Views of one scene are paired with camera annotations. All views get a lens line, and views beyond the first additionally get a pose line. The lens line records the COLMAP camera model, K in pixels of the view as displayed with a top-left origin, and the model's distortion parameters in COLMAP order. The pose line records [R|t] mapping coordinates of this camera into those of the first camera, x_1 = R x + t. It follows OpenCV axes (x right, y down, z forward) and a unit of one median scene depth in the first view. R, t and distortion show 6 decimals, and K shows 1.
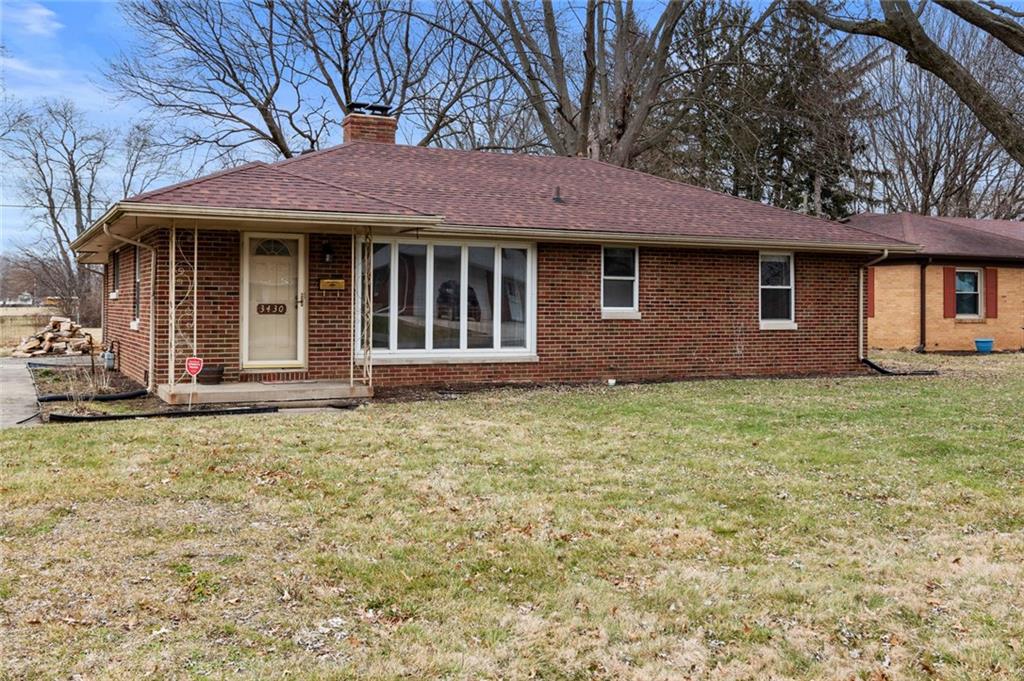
lens RADIAL K [[1031.8, 0, 512.3], [0, 1031.8, 334.4], [0, 0, 1]] dist [0.004356, 0.000000]
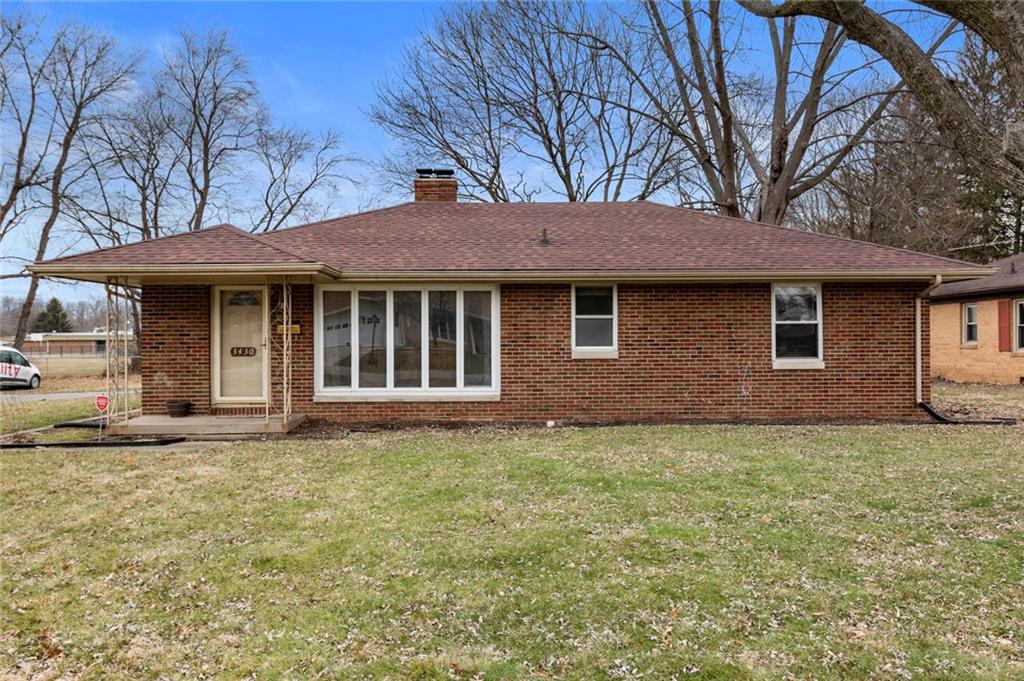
lens RADIAL K [[777.0, 0, 512.0], [0, 777.0, 349.9], [0, 0, 1]] dist [-0.006826, 0.000828]
pose [[0.902251, -0.005920, -0.431170, 0.356650], [-0.000670, 0.999885, -0.015132, -0.011998], [0.431210, 0.013942, 0.902144, 0.305072]]
